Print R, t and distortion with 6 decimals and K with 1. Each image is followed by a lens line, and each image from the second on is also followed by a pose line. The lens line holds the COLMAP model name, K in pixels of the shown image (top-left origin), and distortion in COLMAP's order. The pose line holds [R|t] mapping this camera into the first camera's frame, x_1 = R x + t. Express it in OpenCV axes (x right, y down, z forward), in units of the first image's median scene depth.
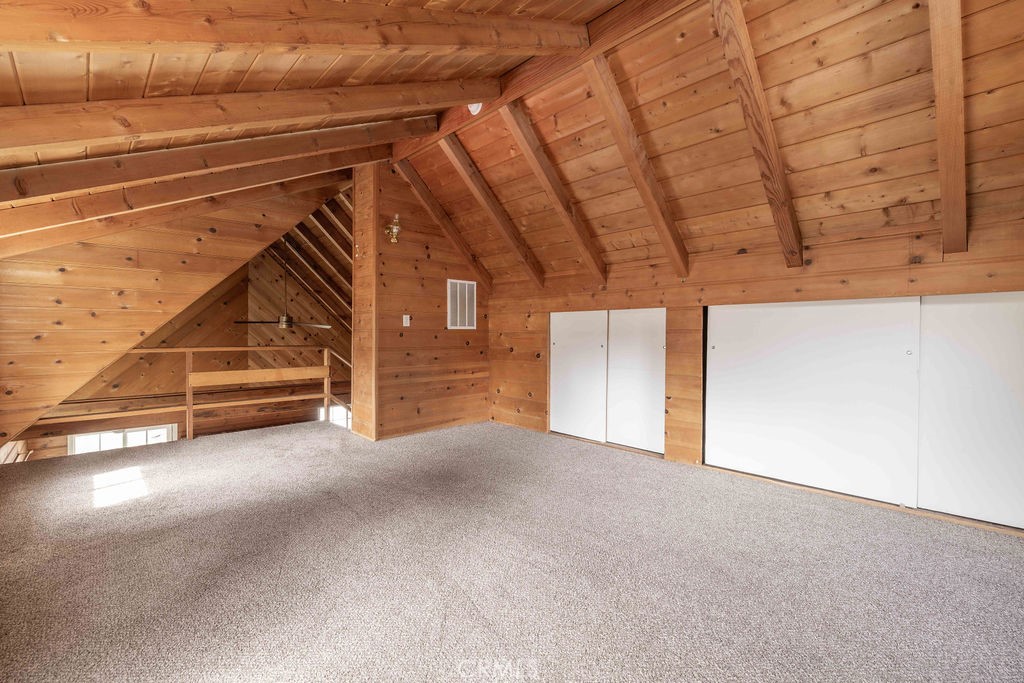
lens RADIAL K [[435.7, 0, 517.9], [0, 435.7, 337.6], [0, 0, 1]] dist [-0.002056, 0.001927]
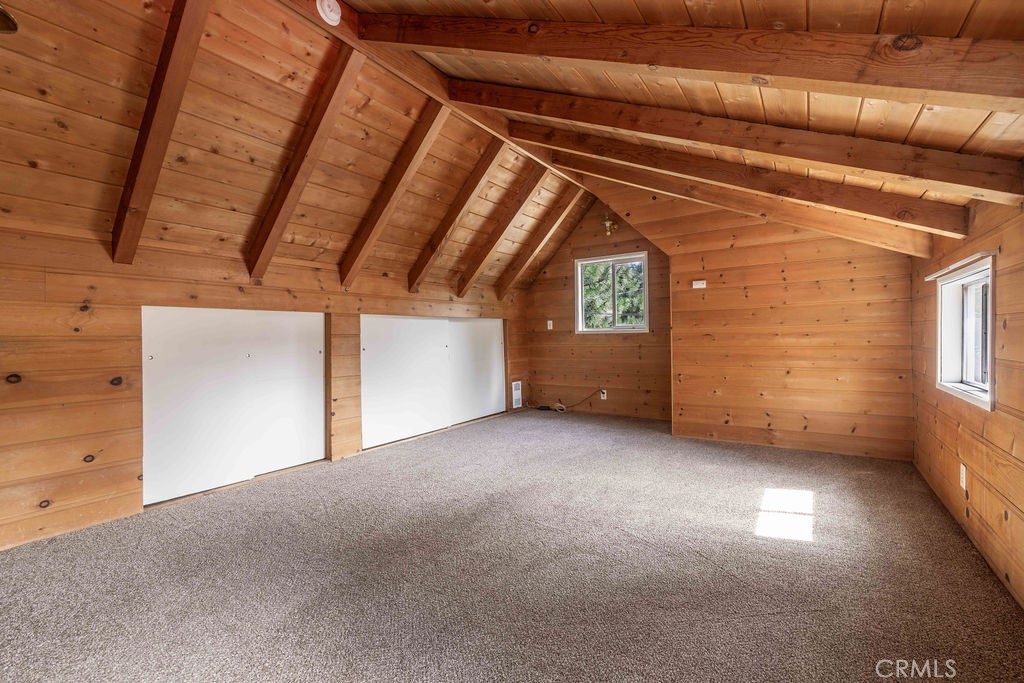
lens RADIAL K [[435.7, 0, 516.1], [0, 435.7, 340.2], [0, 0, 1]] dist [-0.002056, 0.001927]
pose [[-0.174114, -0.008954, 0.984685, -0.617853], [0.022824, 0.999653, 0.013125, -0.007156], [-0.984461, 0.024760, -0.173849, 0.619950]]
